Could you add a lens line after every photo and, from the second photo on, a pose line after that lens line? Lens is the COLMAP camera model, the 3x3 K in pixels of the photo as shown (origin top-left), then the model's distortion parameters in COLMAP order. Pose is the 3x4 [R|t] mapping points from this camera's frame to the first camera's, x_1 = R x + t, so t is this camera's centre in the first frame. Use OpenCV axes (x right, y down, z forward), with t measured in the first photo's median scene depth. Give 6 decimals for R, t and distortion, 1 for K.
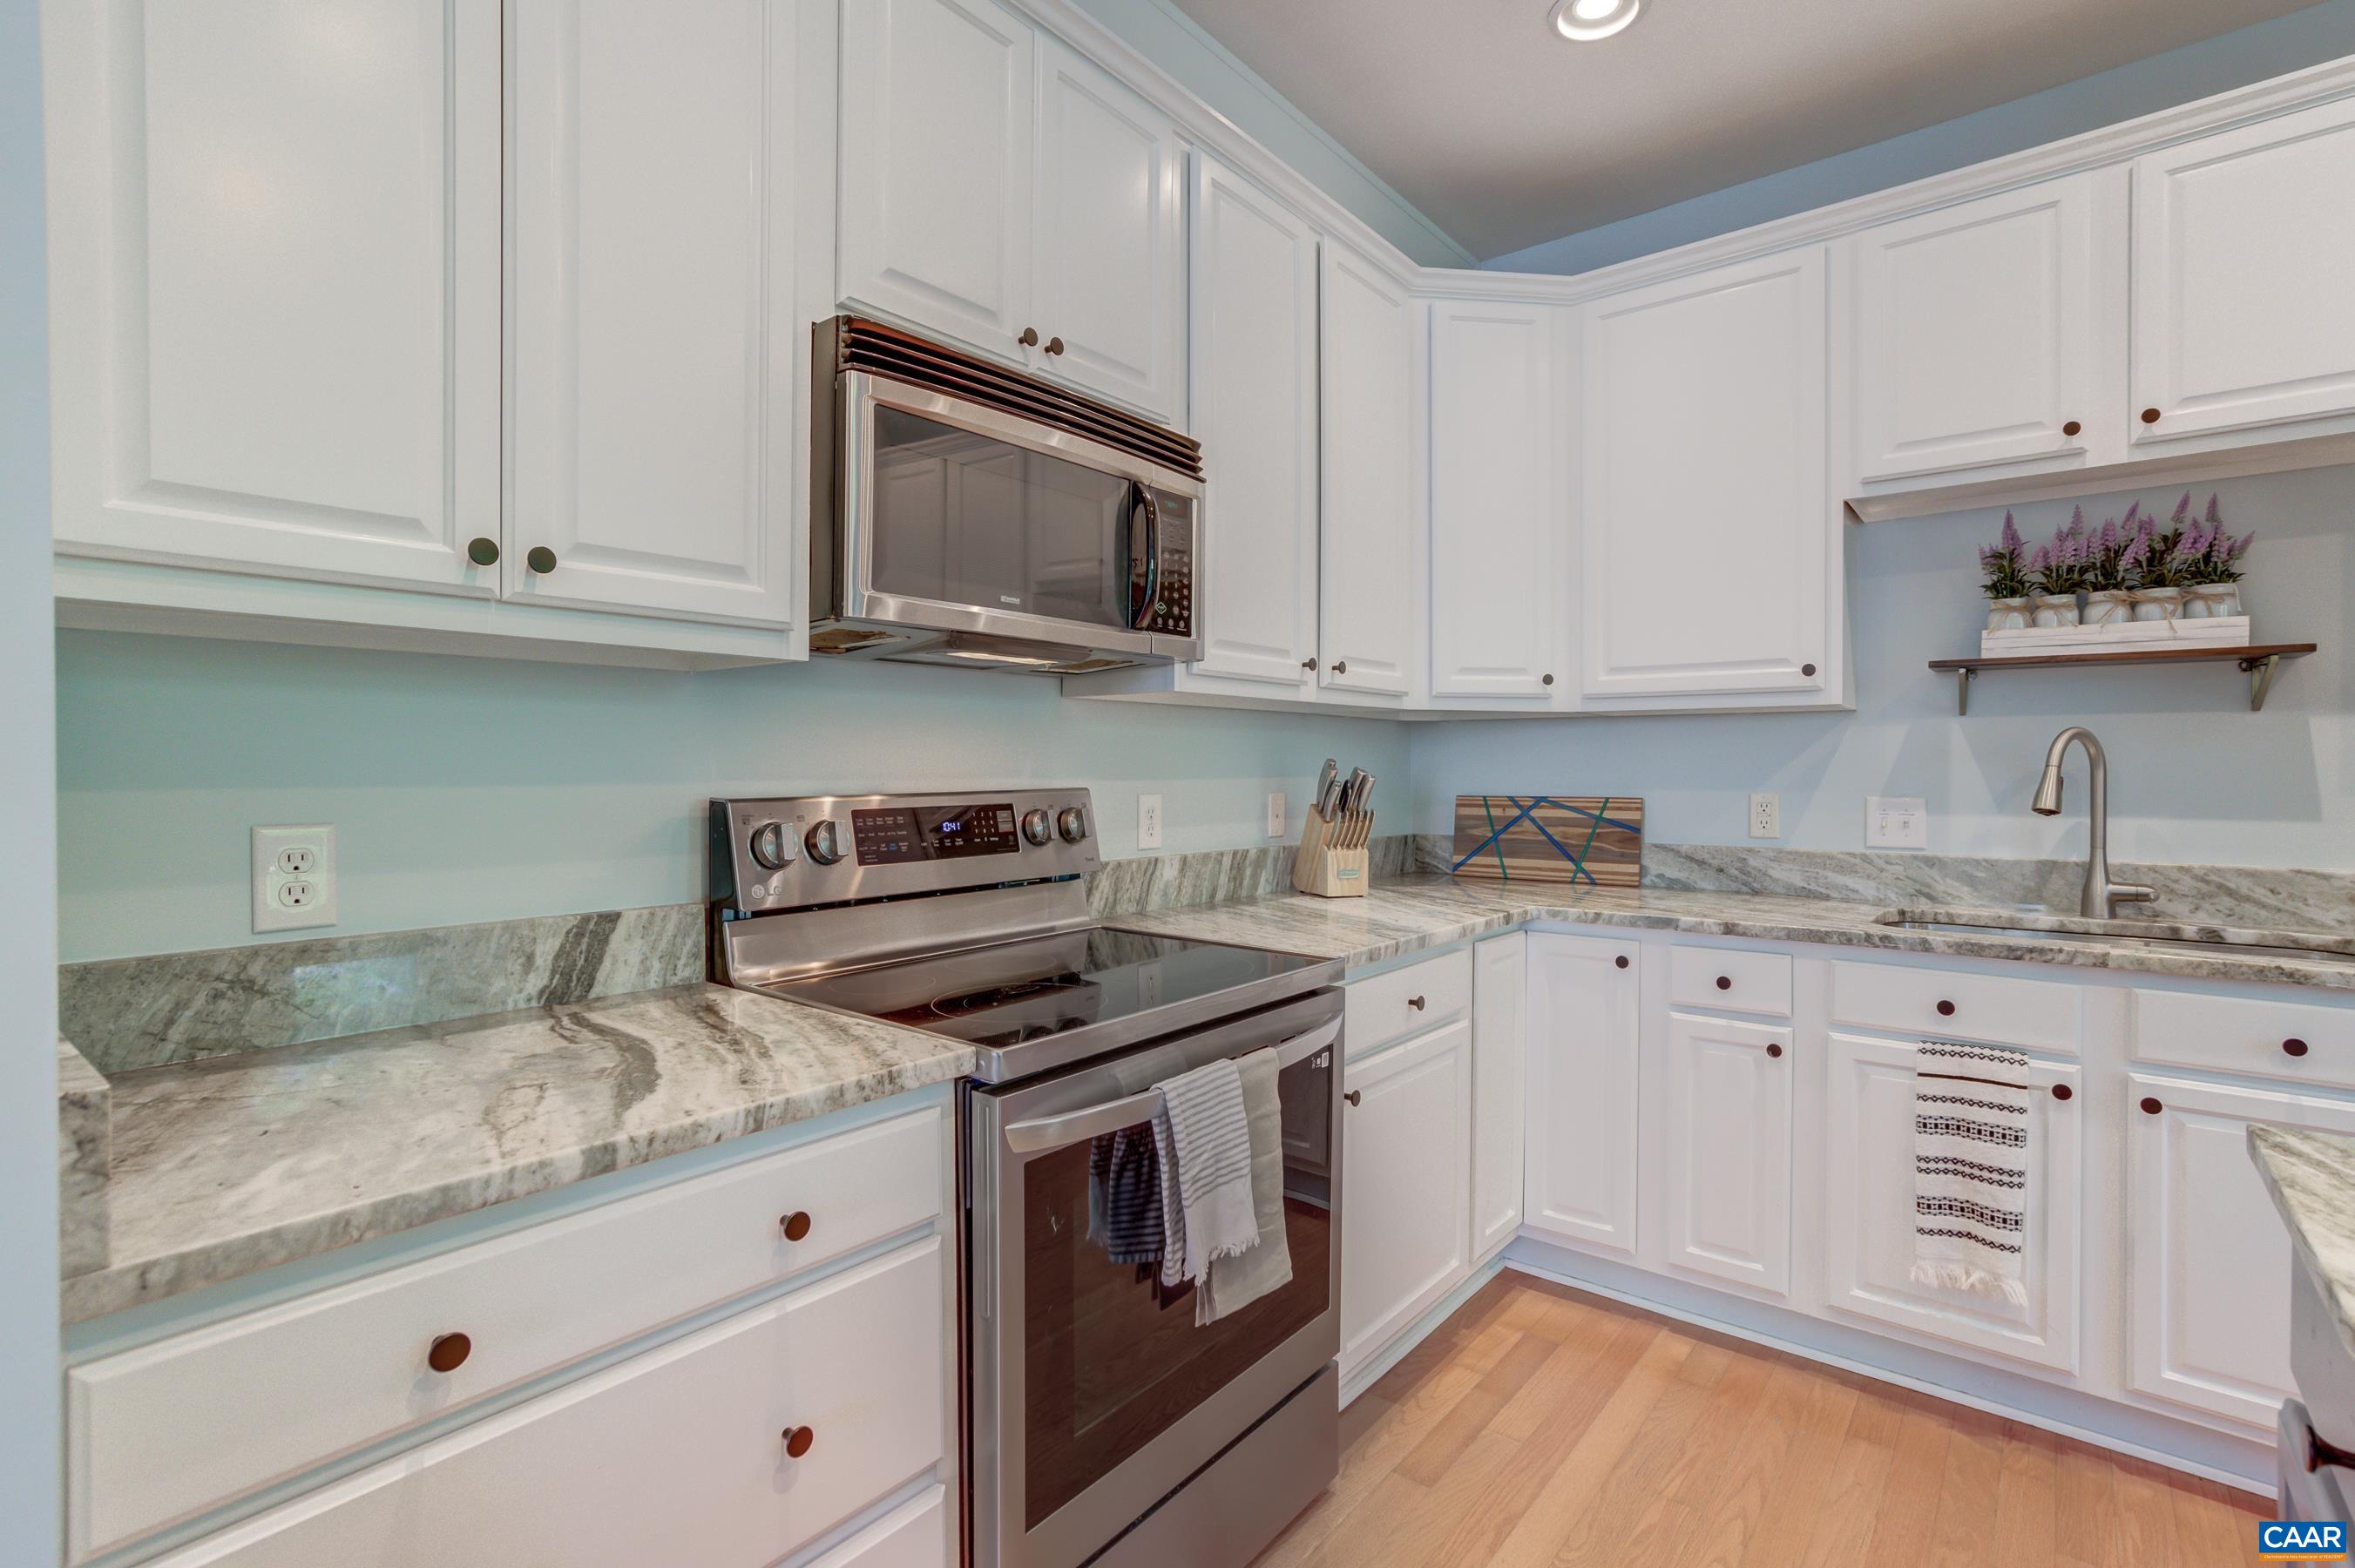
lens RADIAL K [[1091.7, 0, 1179.5], [0, 1091.7, 778.4], [0, 0, 1]] dist [-0.046904, 0.024591]
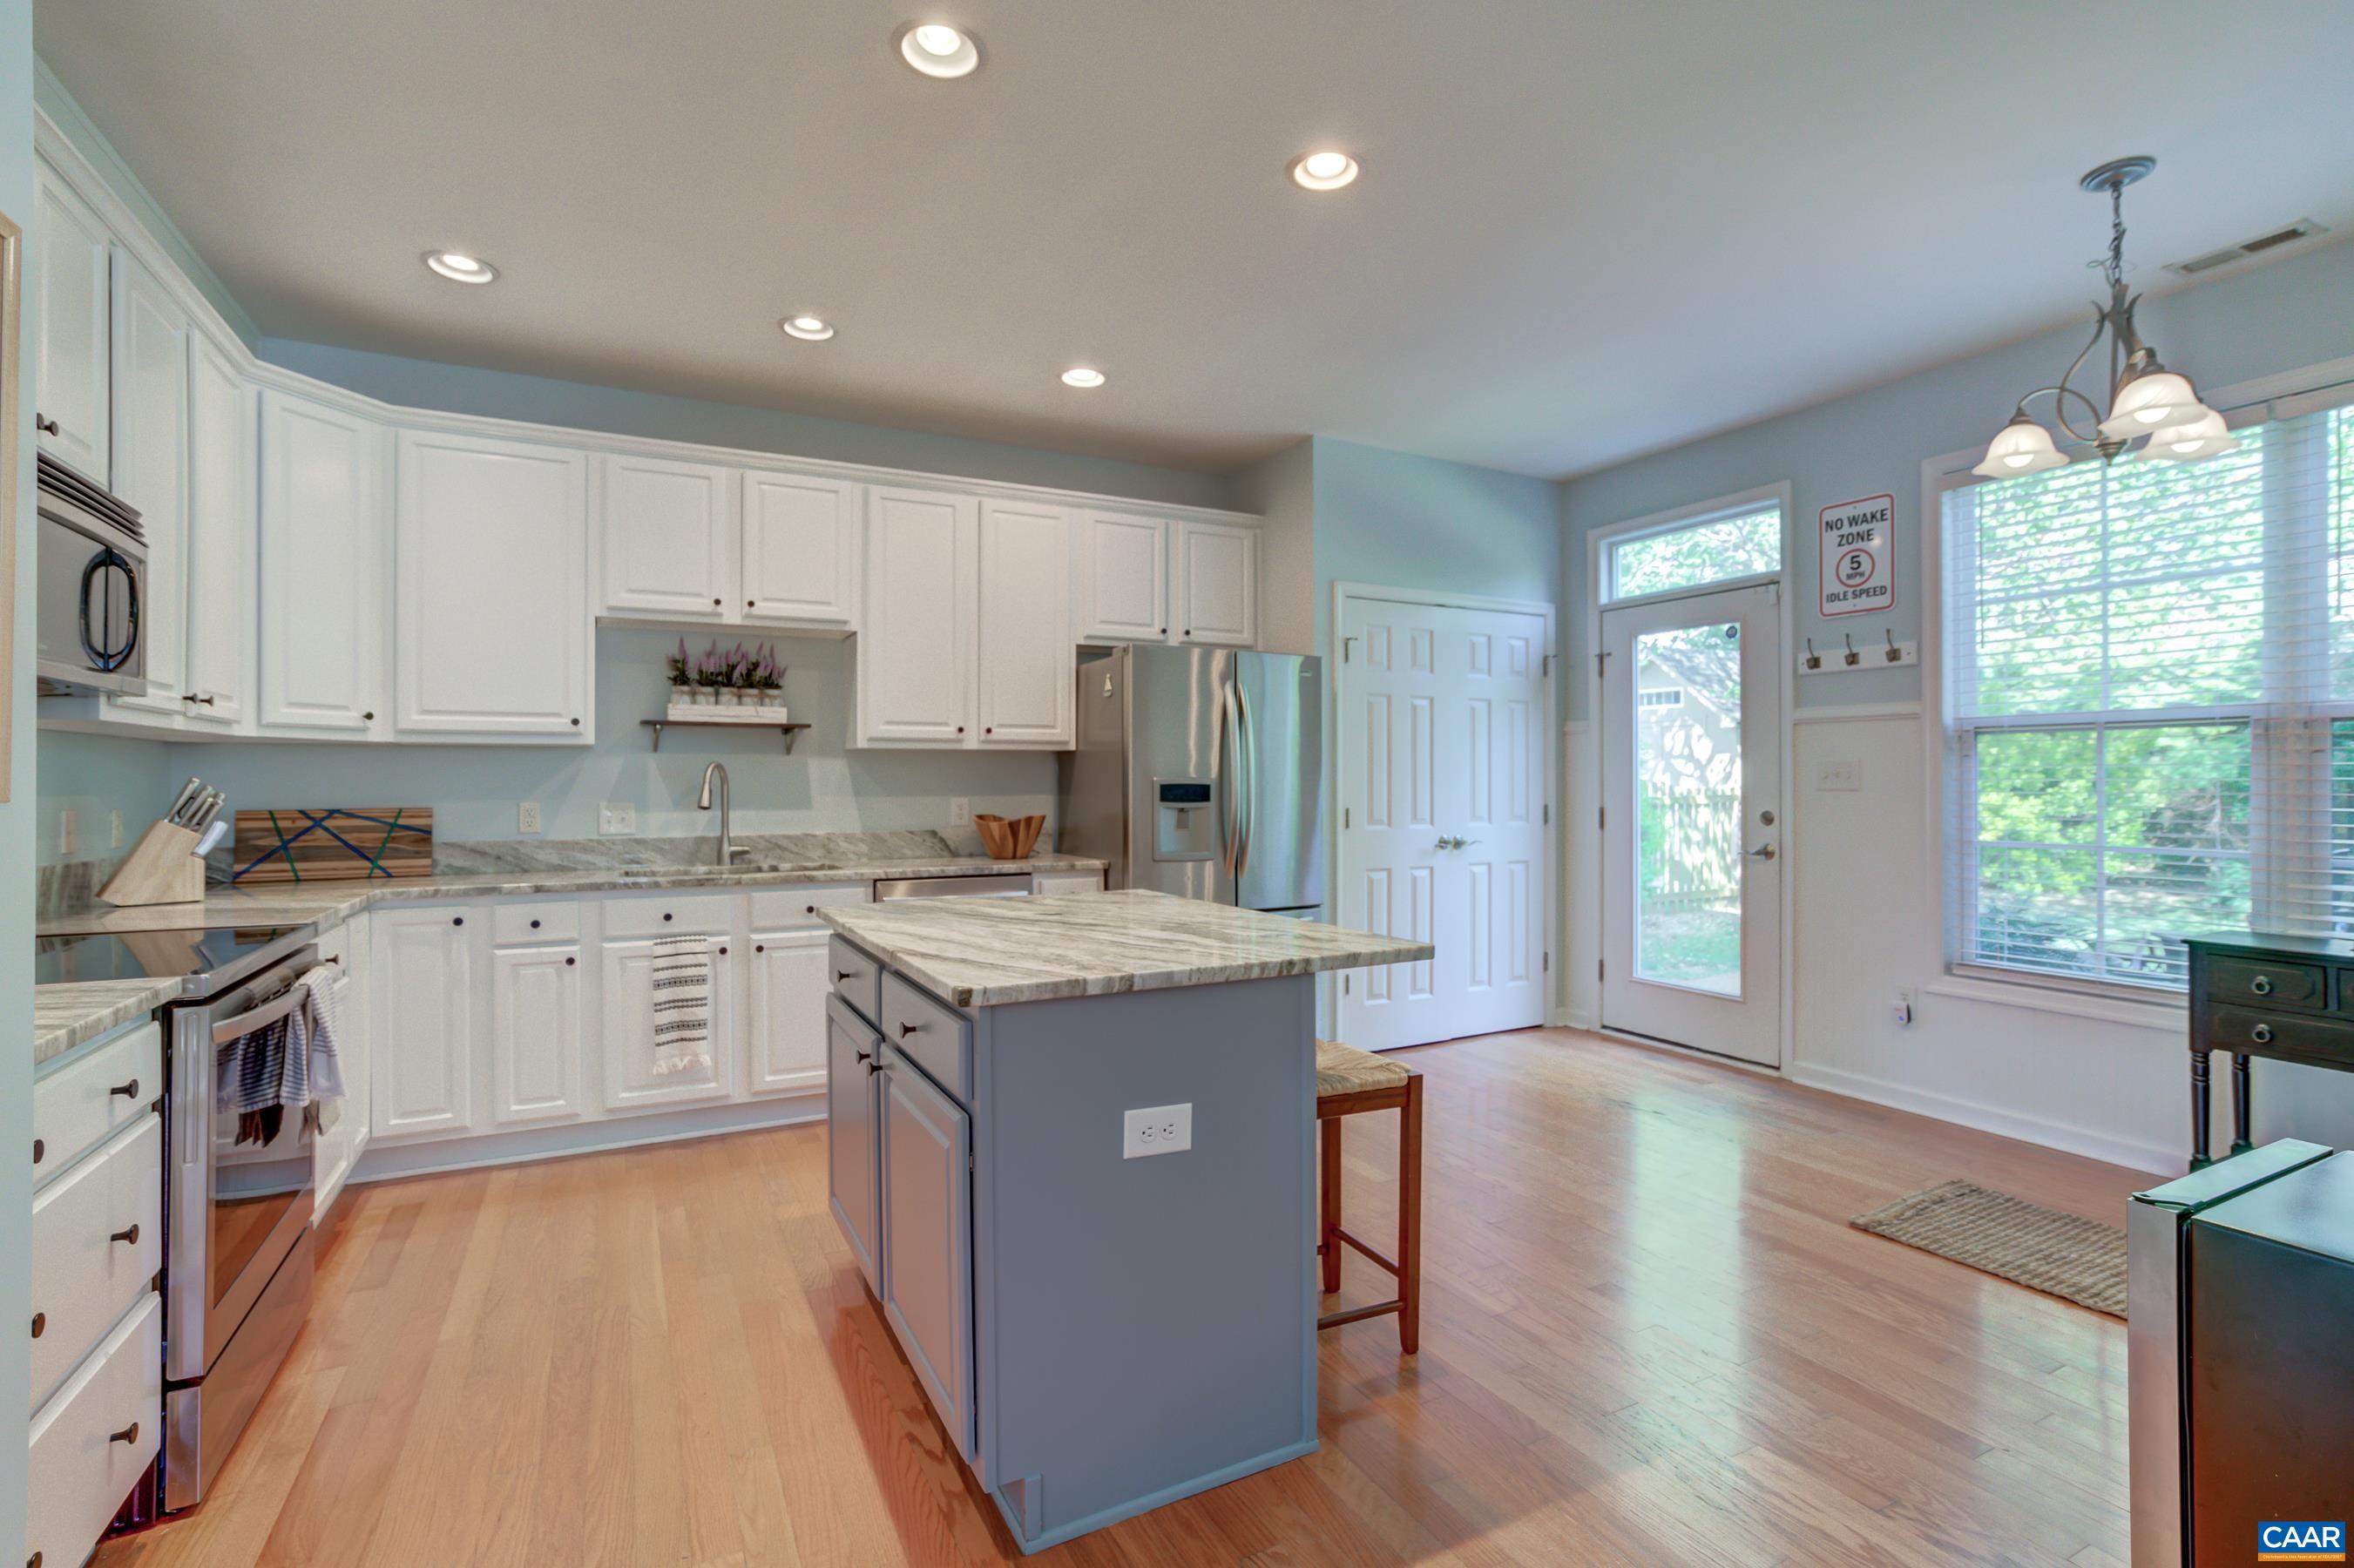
lens RADIAL K [[1073.4, 0, 1202.8], [0, 1073.4, 776.4], [0, 0, 1]] dist [-0.045069, 0.024285]
pose [[0.365173, 0.003664, 0.930932, -0.537474], [0.013270, 0.999870, -0.009141, 0.005243], [-0.930845, 0.015691, 0.365077, -0.426804]]
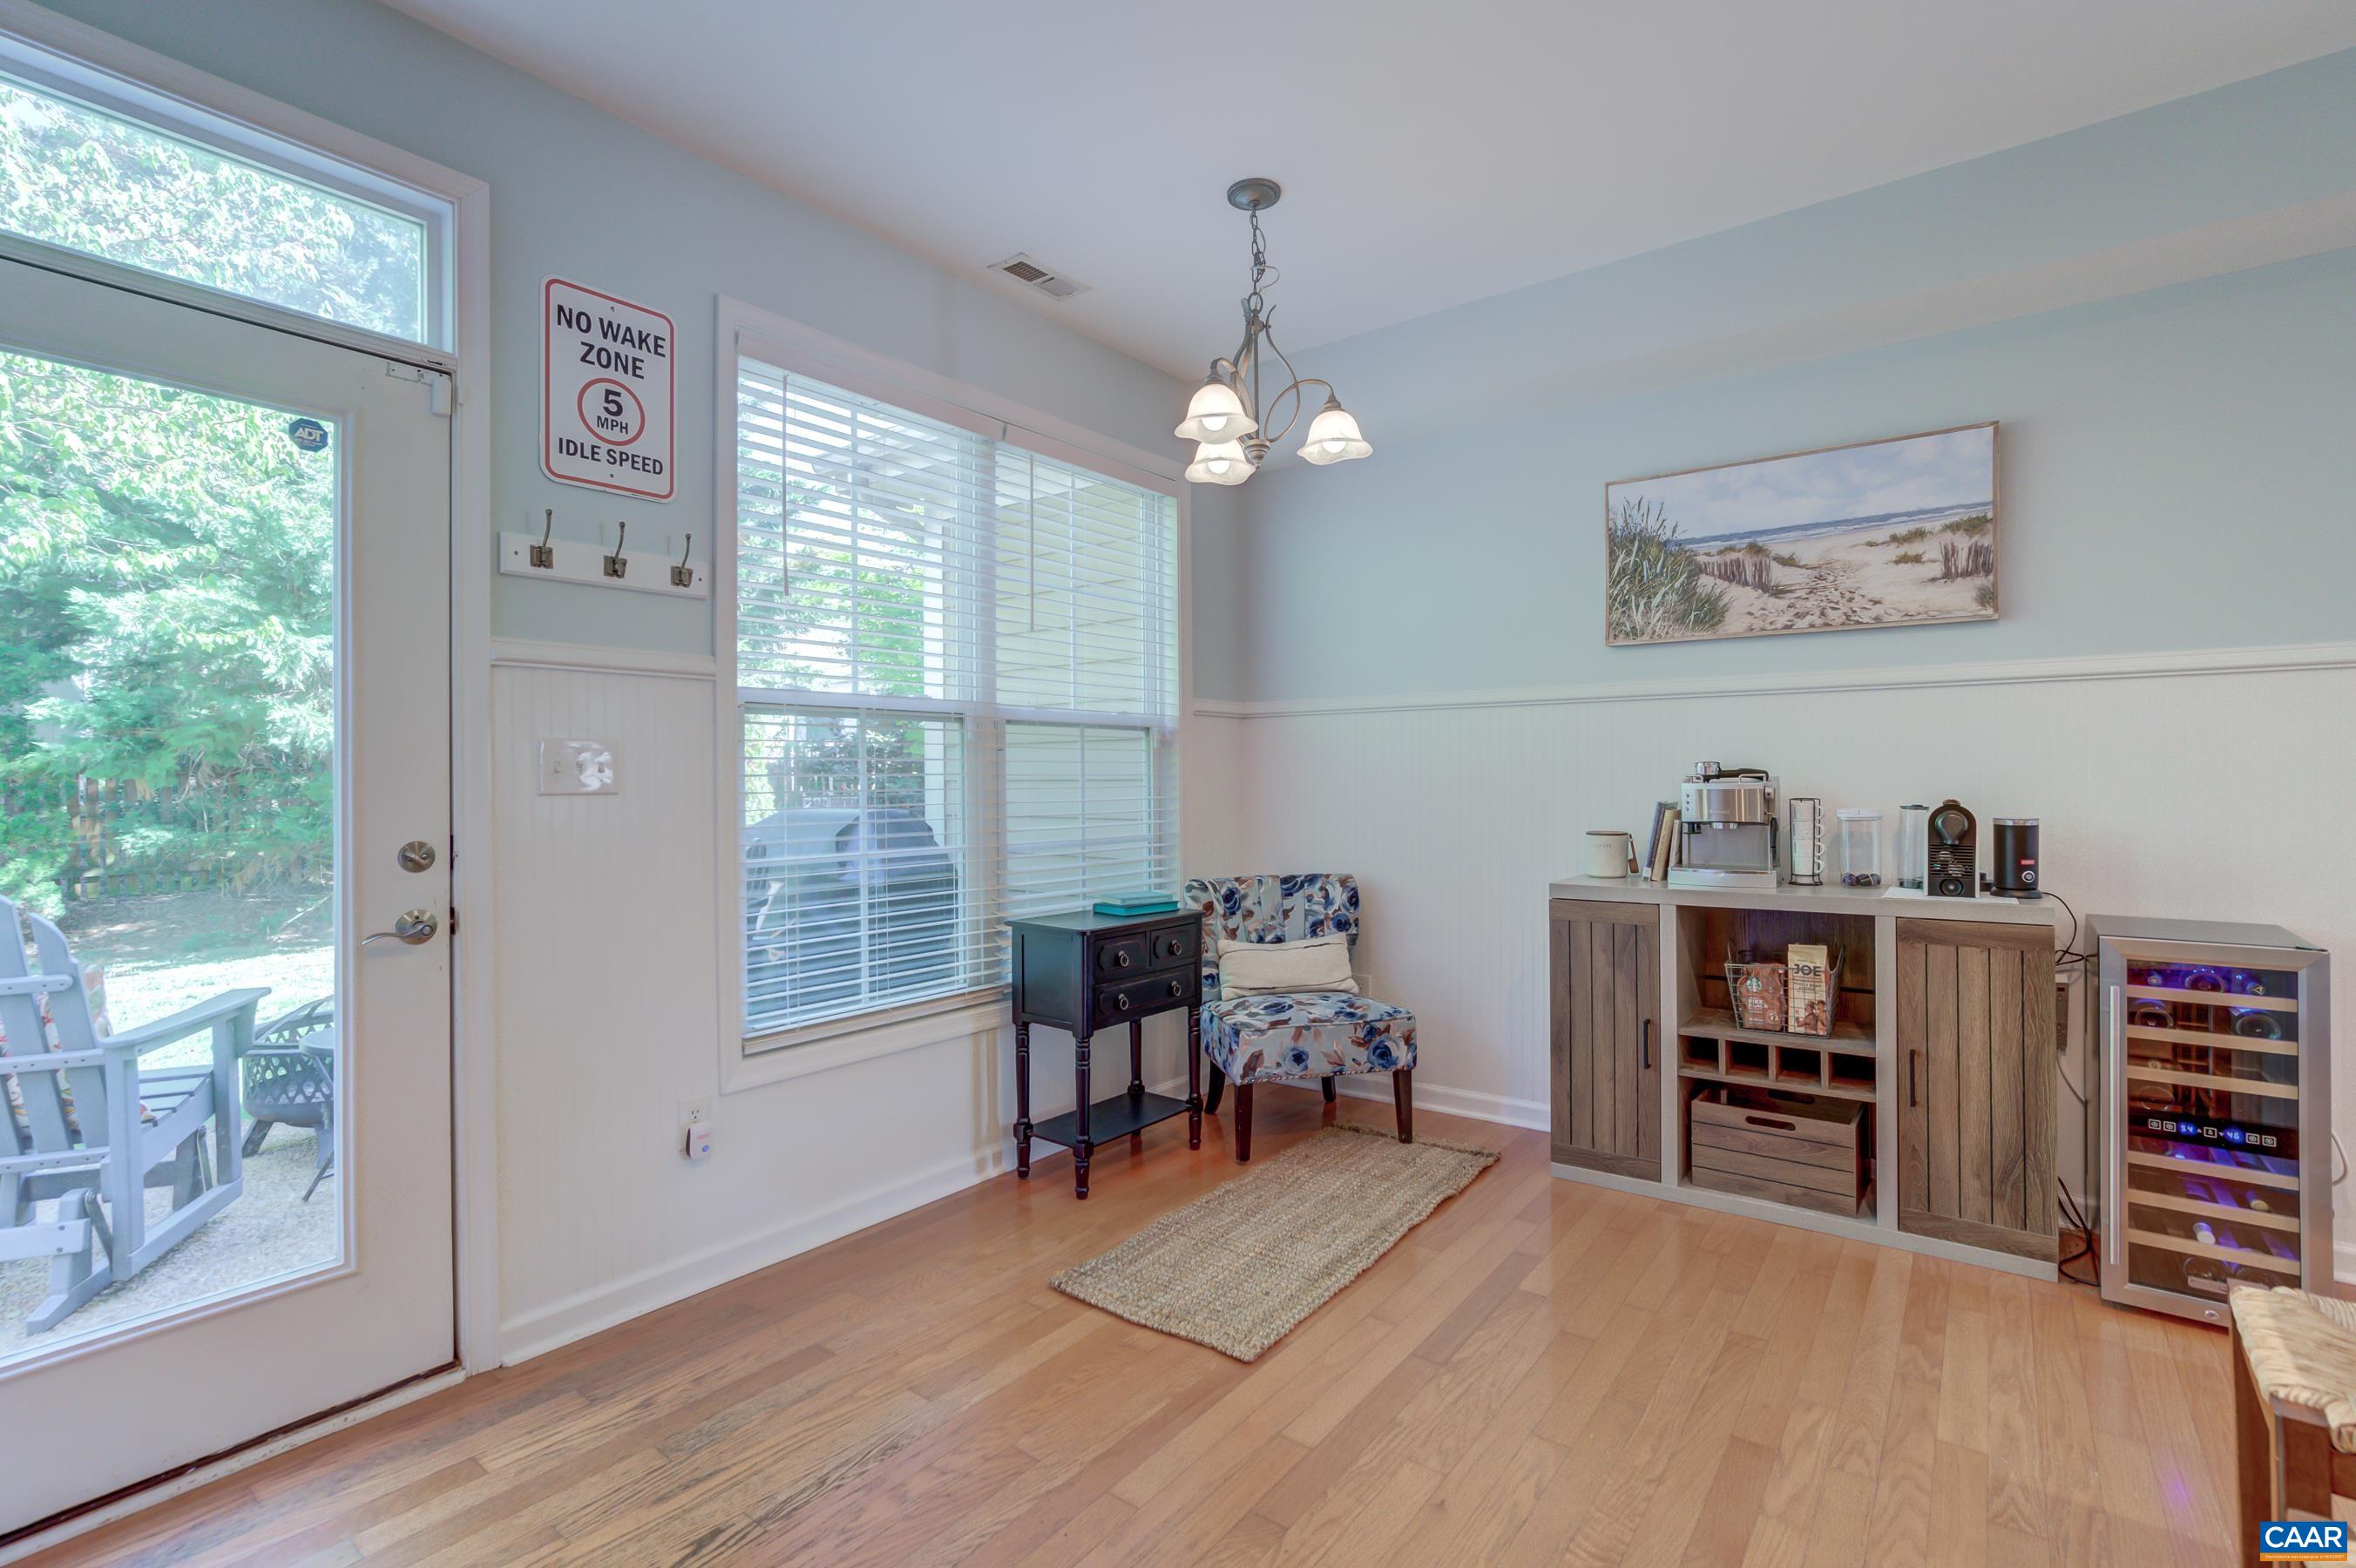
lens RADIAL K [[1088.2, 0, 1188.6], [0, 1088.2, 776.0], [0, 0, 1]] dist [-0.042678, 0.022842]
pose [[-0.999032, 0.006631, -0.043484, 1.081004], [0.006125, 0.999912, 0.011751, 0.000310], [0.043558, 0.011473, -0.998985, 0.310065]]
